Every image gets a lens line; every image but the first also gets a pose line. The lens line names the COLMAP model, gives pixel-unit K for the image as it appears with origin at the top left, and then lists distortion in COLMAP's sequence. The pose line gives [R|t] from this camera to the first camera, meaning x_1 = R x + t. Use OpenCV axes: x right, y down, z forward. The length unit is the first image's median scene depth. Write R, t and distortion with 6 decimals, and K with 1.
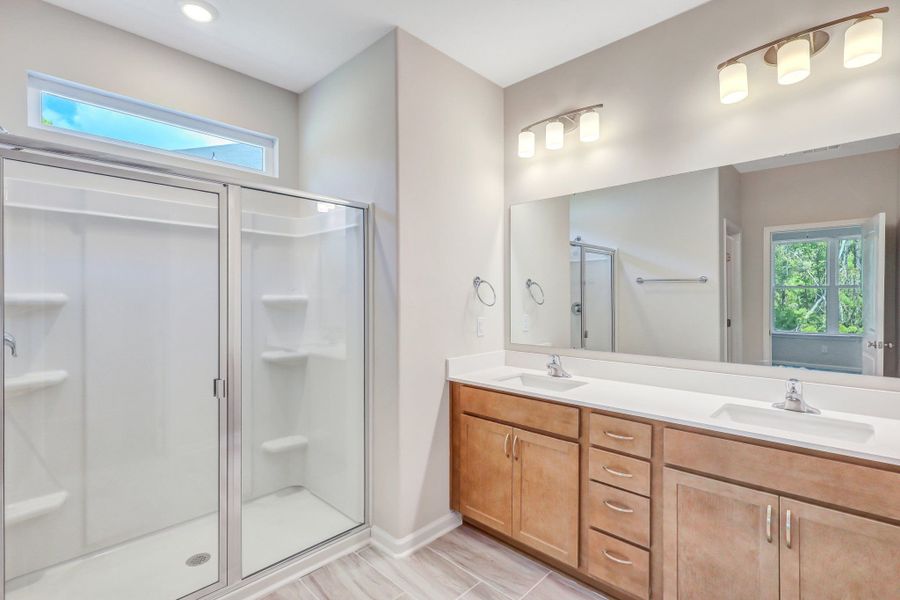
lens RADIAL K [[418.8, 0, 446.9], [0, 418.8, 296.2], [0, 0, 1]] dist [-0.000212, 0.000682]
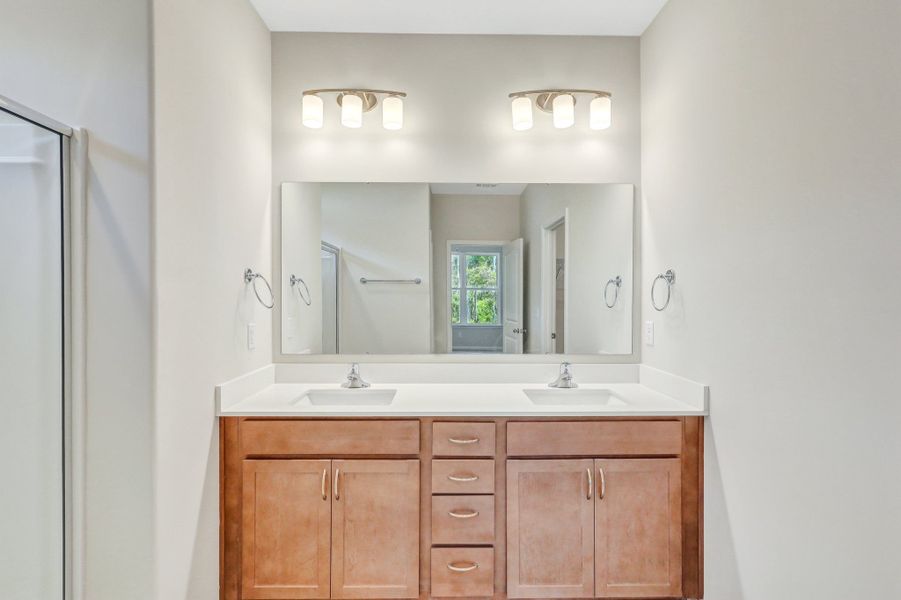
lens RADIAL K [[419.3, 0, 447.4], [0, 419.3, 296.2], [0, 0, 1]] dist [-0.000212, 0.000682]
pose [[0.712598, 0.003954, 0.701561, -0.247829], [-0.004509, 0.999989, -0.001056, 0.001432], [-0.701558, -0.002411, 0.712609, 0.279748]]
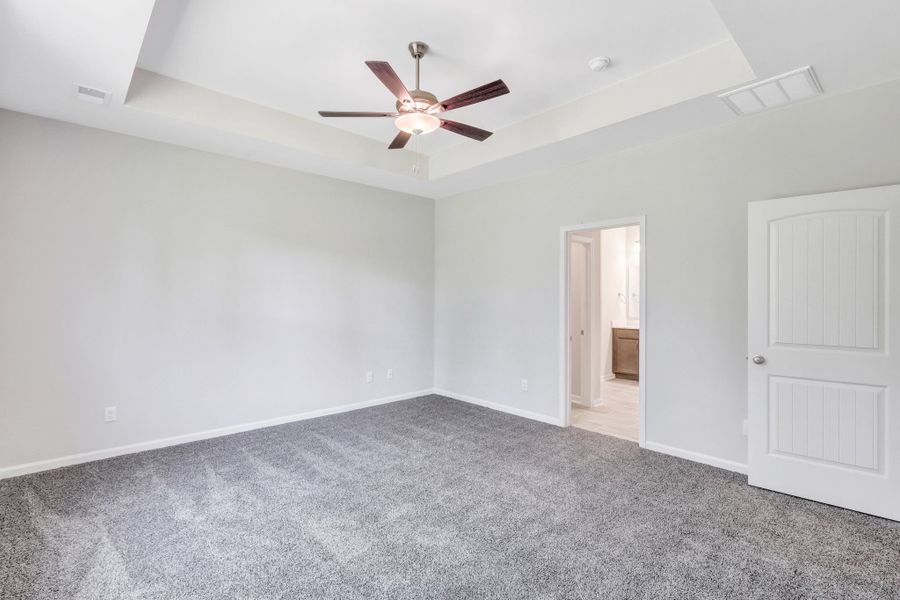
lens RADIAL K [[418.8, 0, 446.9], [0, 418.8, 296.2], [0, 0, 1]] dist [-0.000212, 0.000682]
pose [[0.997909, 0.003355, -0.064544, -1.130192], [-0.003444, 0.999993, -0.001266, -0.020163], [0.064539, 0.001485, 0.997914, -2.363748]]
